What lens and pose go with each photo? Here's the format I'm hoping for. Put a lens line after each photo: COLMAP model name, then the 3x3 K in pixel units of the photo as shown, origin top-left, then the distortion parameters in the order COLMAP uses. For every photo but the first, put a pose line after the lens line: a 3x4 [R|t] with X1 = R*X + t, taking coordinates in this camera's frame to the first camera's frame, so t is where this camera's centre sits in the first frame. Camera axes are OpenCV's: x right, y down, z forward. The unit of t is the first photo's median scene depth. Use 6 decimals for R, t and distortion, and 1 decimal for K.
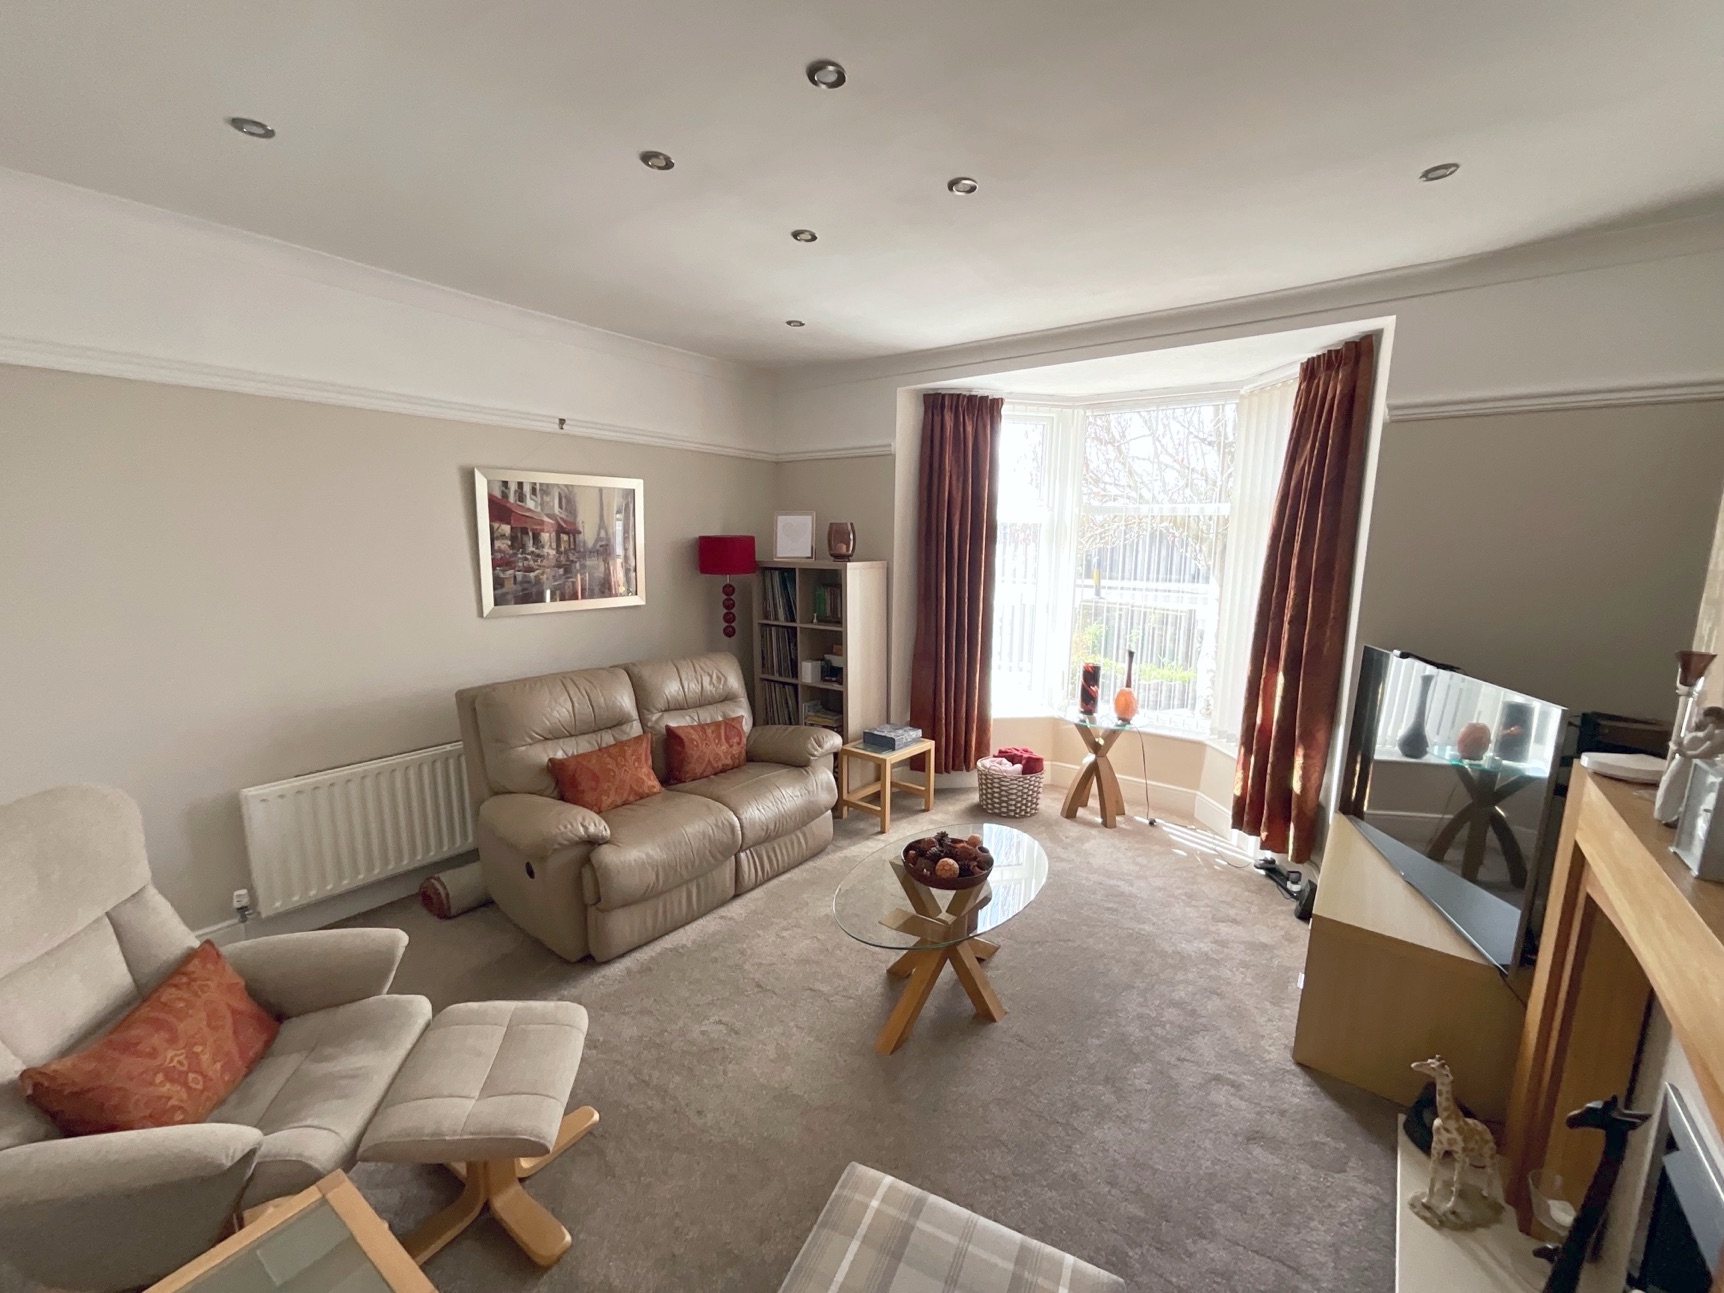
lens RADIAL K [[698.5, 0, 856.9], [0, 698.5, 649.7], [0, 0, 1]] dist [-0.007092, 0.002030]
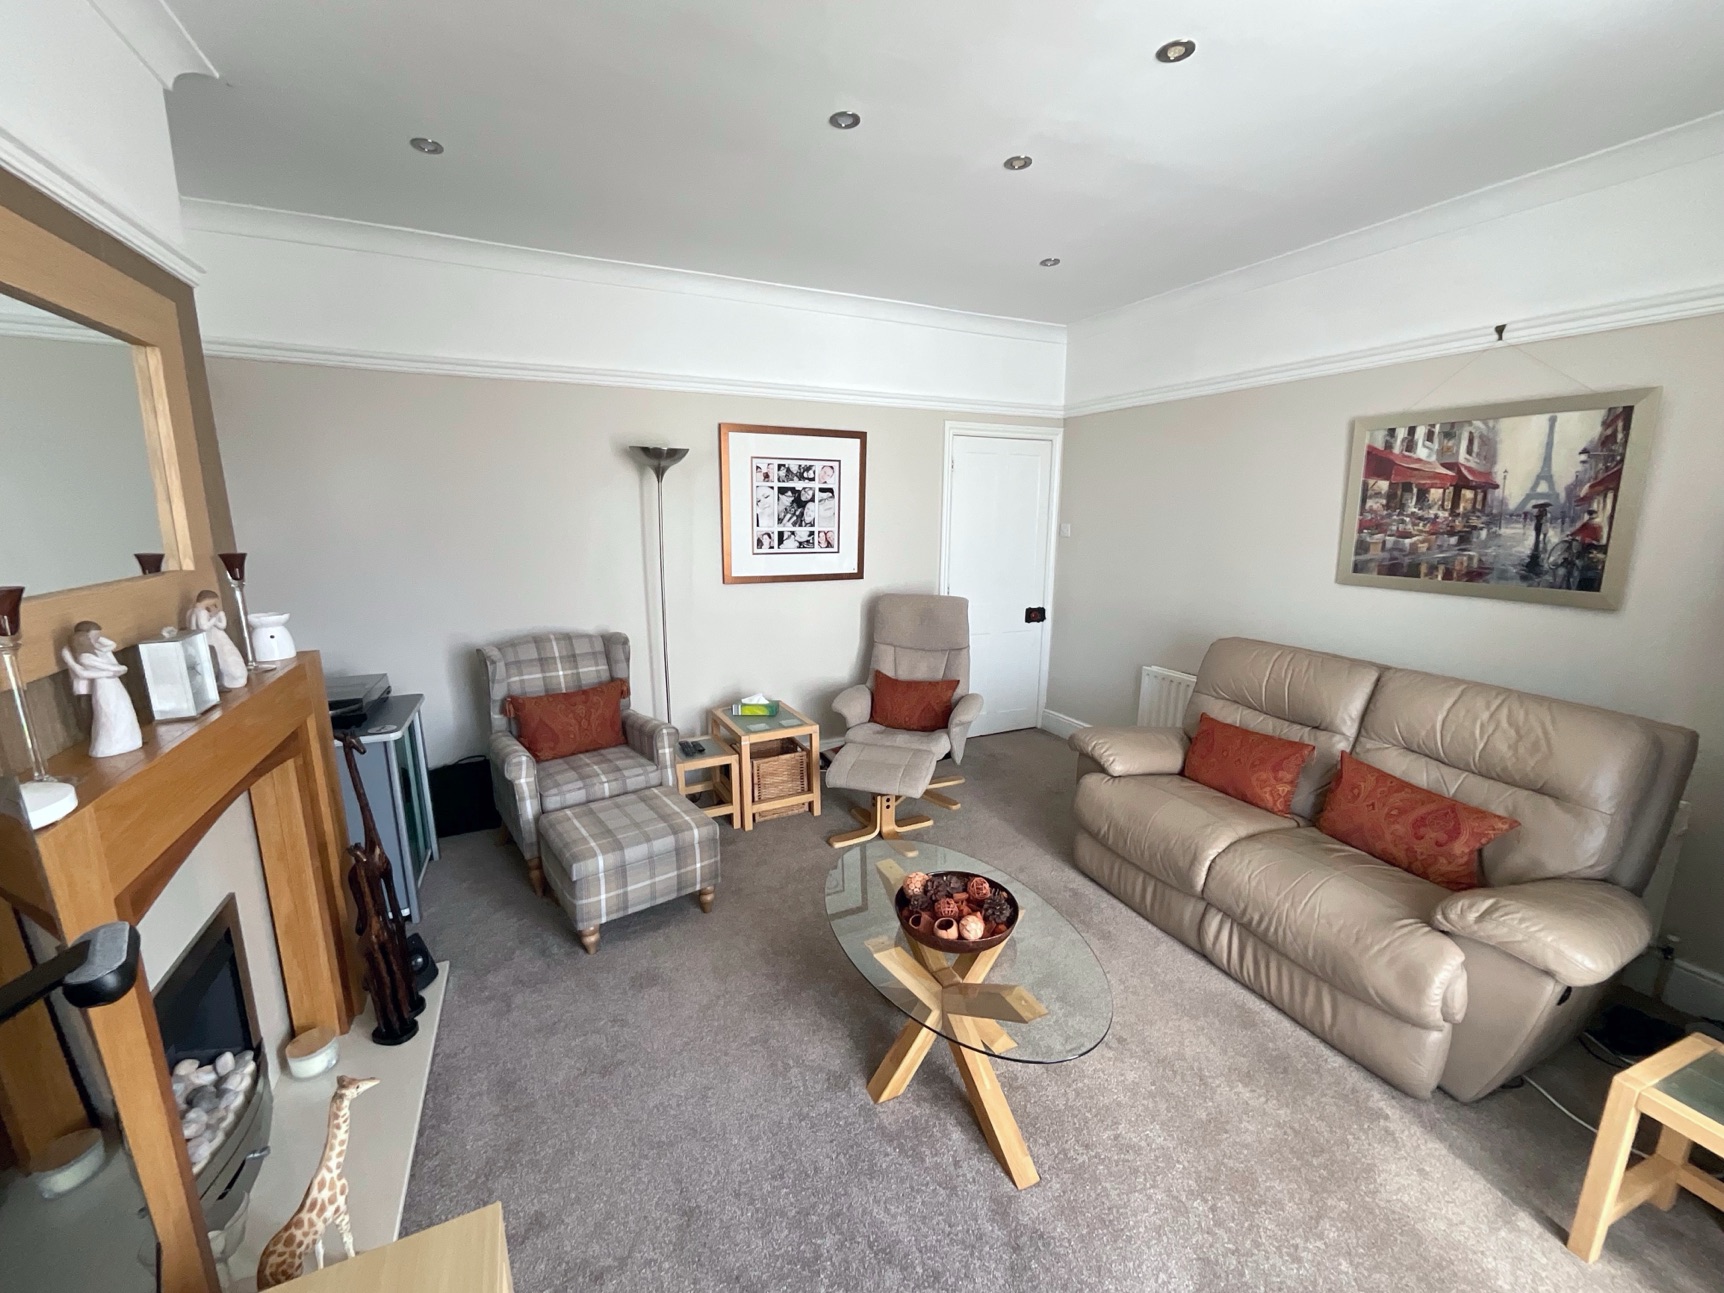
lens RADIAL K [[698.5, 0, 860.6], [0, 698.5, 652.2], [0, 0, 1]] dist [-0.007092, 0.002030]
pose [[-0.467098, 0.164003, -0.868863, 0.559920], [-0.154917, 0.952269, 0.263030, -0.099800], [0.870529, 0.257462, -0.419396, 0.823203]]
